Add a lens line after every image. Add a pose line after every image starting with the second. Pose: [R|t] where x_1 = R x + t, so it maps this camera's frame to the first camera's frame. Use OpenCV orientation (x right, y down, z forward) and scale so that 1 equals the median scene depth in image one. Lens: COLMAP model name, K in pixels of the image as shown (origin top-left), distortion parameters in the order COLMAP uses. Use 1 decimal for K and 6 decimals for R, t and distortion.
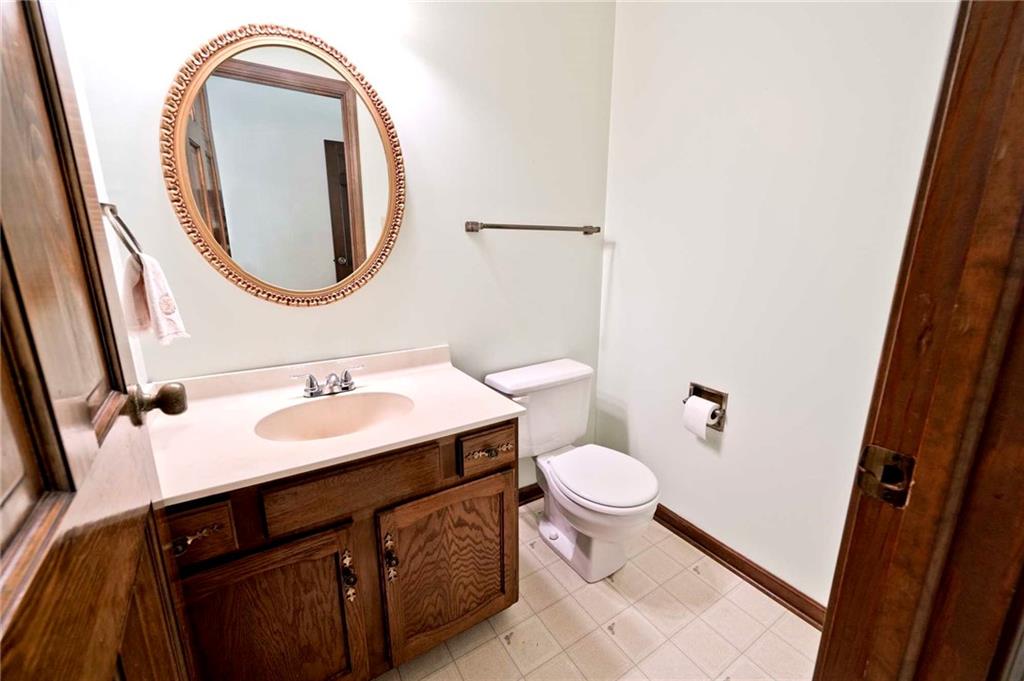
lens RADIAL K [[405.1, 0, 512.0], [0, 405.1, 340.5], [0, 0, 1]] dist [0.010831, -0.000017]
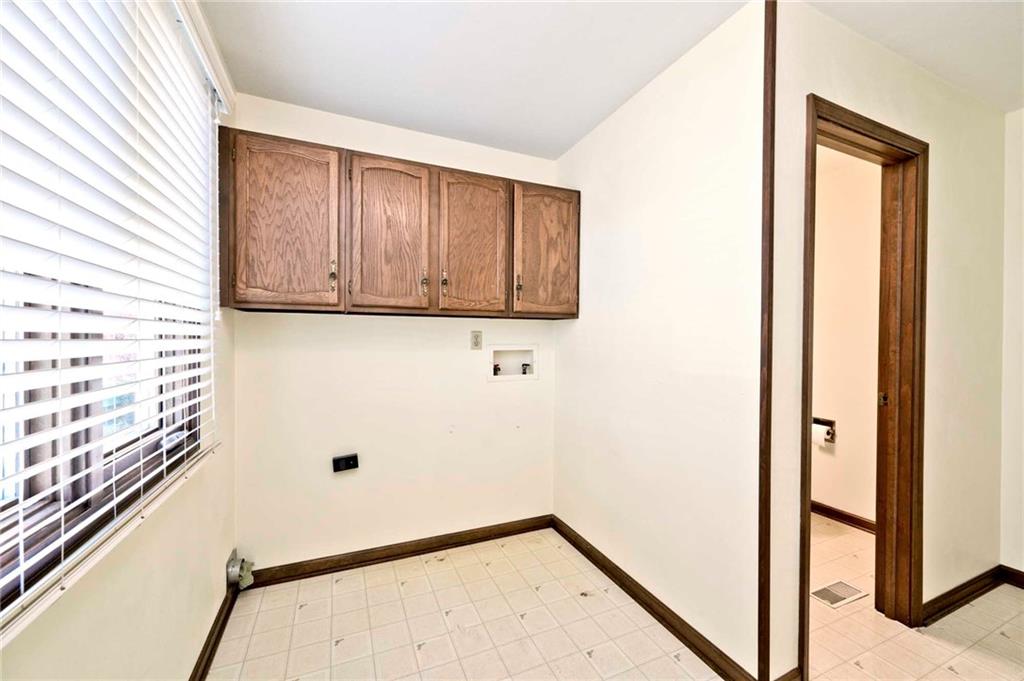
lens RADIAL K [[405.1, 0, 512.0], [0, 405.1, 340.5], [0, 0, 1]] dist [0.010831, -0.000017]
pose [[0.989524, 0.007168, -0.144192, -0.673302], [-0.039174, 0.974628, -0.220378, 0.239657], [0.138954, 0.223718, 0.964698, -1.103272]]
